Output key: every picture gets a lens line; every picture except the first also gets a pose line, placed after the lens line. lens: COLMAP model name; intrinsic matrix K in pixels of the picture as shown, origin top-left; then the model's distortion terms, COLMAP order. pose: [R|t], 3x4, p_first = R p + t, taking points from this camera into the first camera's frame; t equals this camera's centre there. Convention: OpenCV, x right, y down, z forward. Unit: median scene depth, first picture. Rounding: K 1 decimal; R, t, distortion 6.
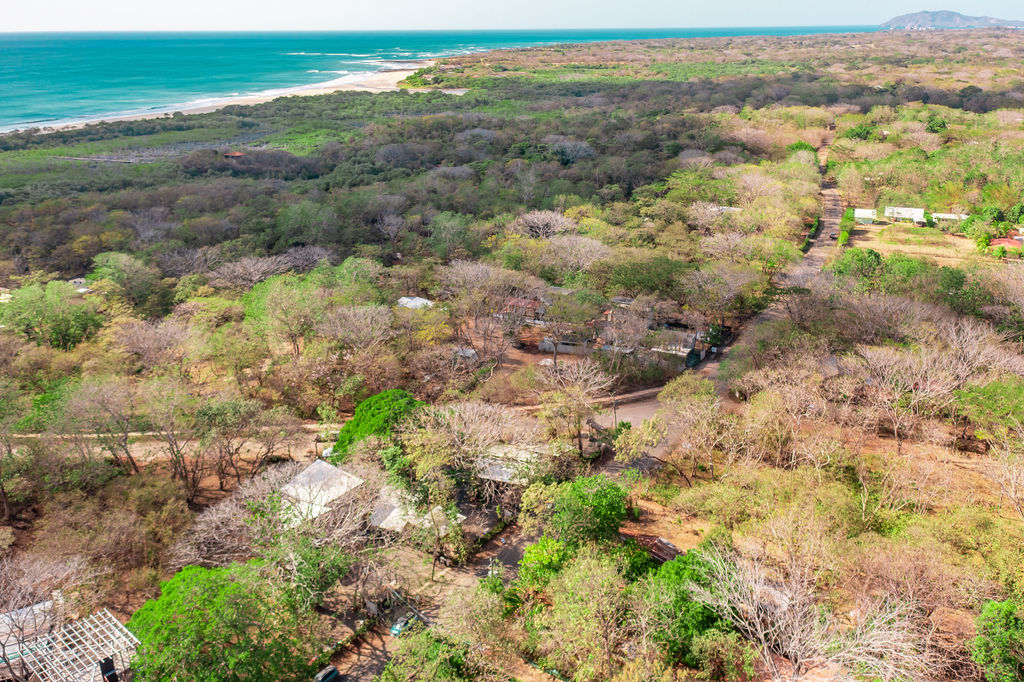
lens RADIAL K [[830.3, 0, 512.0], [0, 830.3, 341.0], [0, 0, 1]] dist [-0.002839, 0.044888]
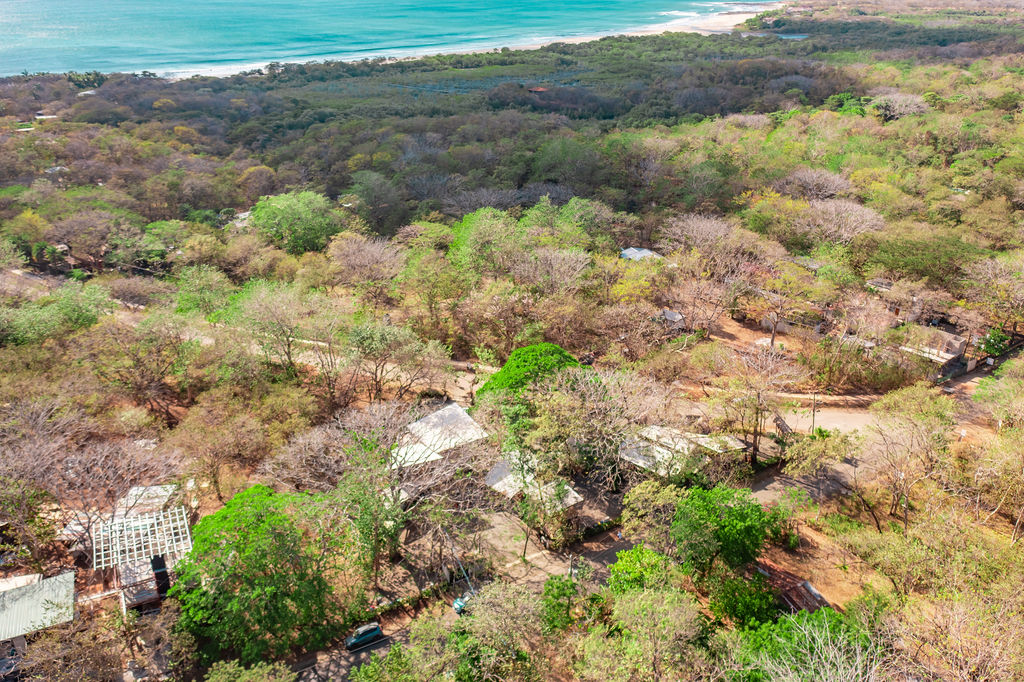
lens RADIAL K [[830.3, 0, 512.0], [0, 830.3, 341.0], [0, 0, 1]] dist [-0.002839, 0.044888]
pose [[0.920427, 0.163331, -0.355157, 0.096191], [-0.142626, 0.986213, 0.083911, -0.009308], [0.363966, -0.026579, 0.931033, 0.095842]]
